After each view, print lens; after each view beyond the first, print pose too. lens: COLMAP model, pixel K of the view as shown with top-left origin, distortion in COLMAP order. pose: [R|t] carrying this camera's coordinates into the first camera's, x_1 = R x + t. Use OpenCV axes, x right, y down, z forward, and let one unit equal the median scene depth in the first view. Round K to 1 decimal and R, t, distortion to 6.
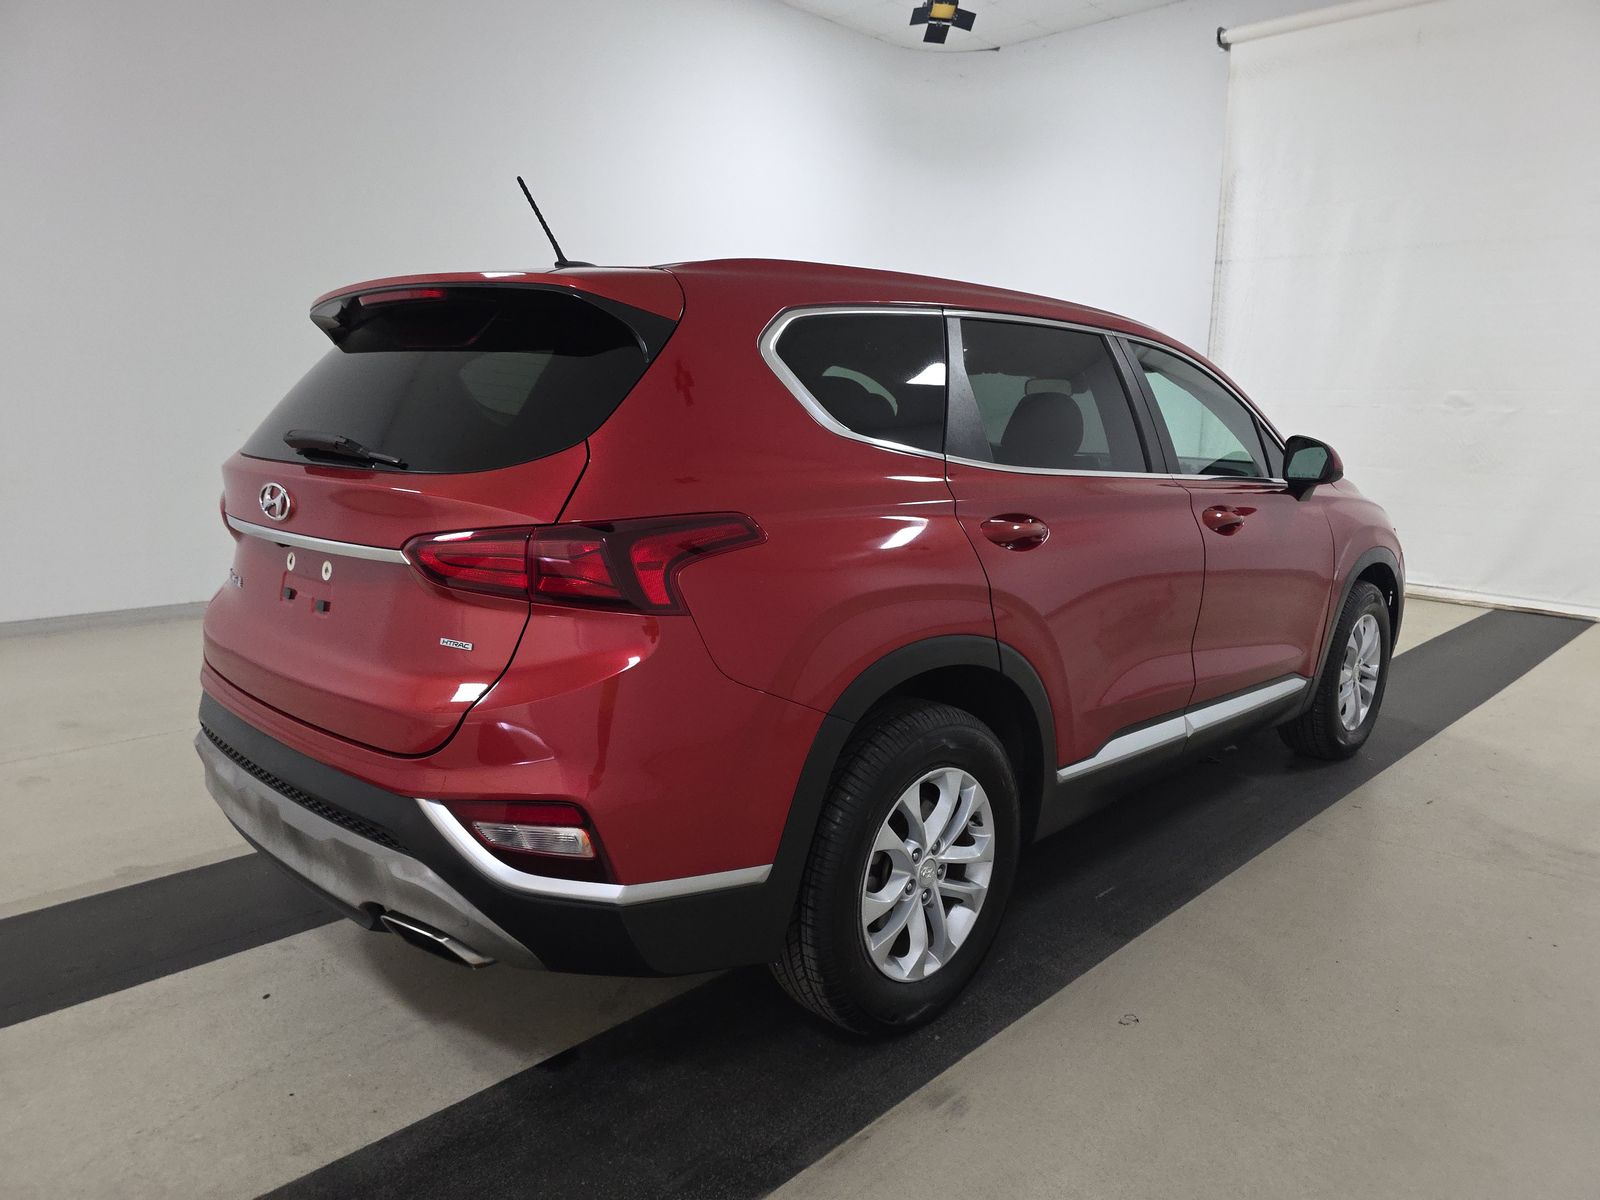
lens RADIAL K [[1093.1, 0, 800.0], [0, 1093.1, 600.0], [0, 0, 1]] dist [0.000829, 0.000347]
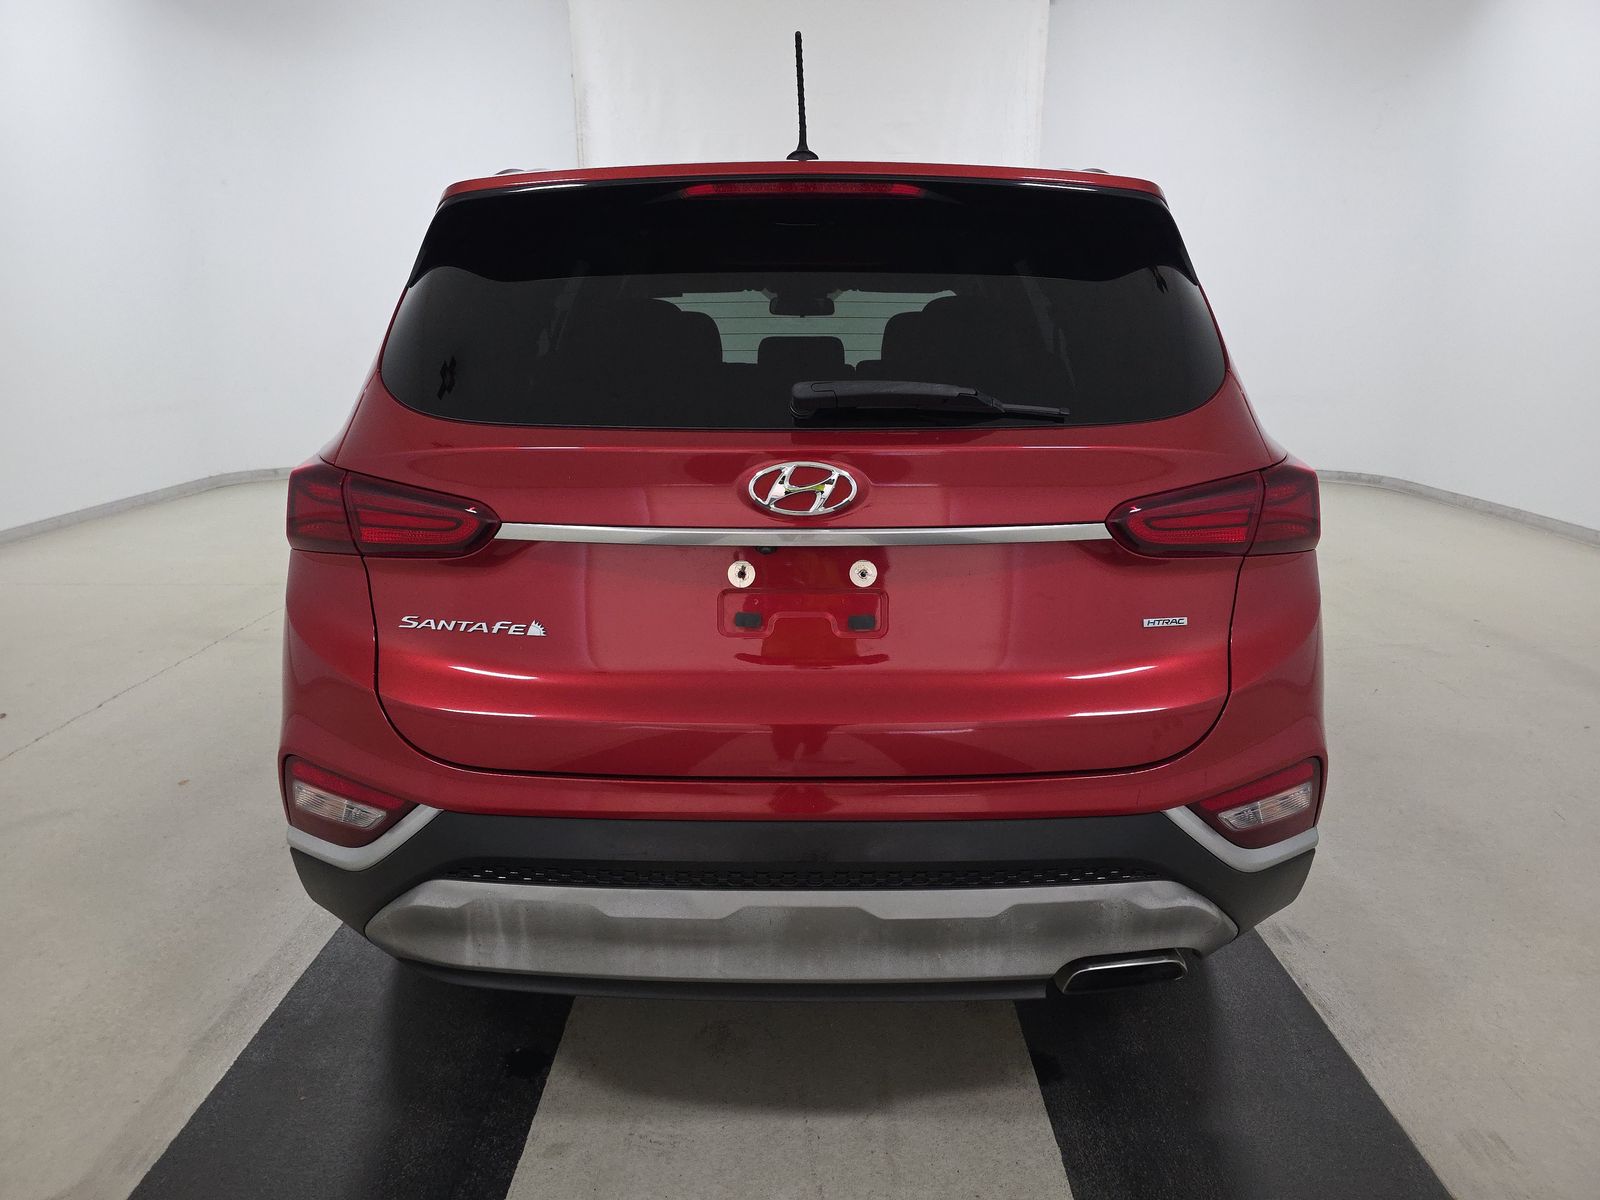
lens RADIAL K [[1106.3, 0, 800.0], [0, 1106.3, 600.0], [0, 0, 1]] dist [0.035357, 0.001083]
pose [[0.712664, -0.177626, 0.678645, -0.944831], [0.129385, 0.984098, 0.121703, -0.102388], [-0.689470, 0.001073, 0.724313, 0.482176]]
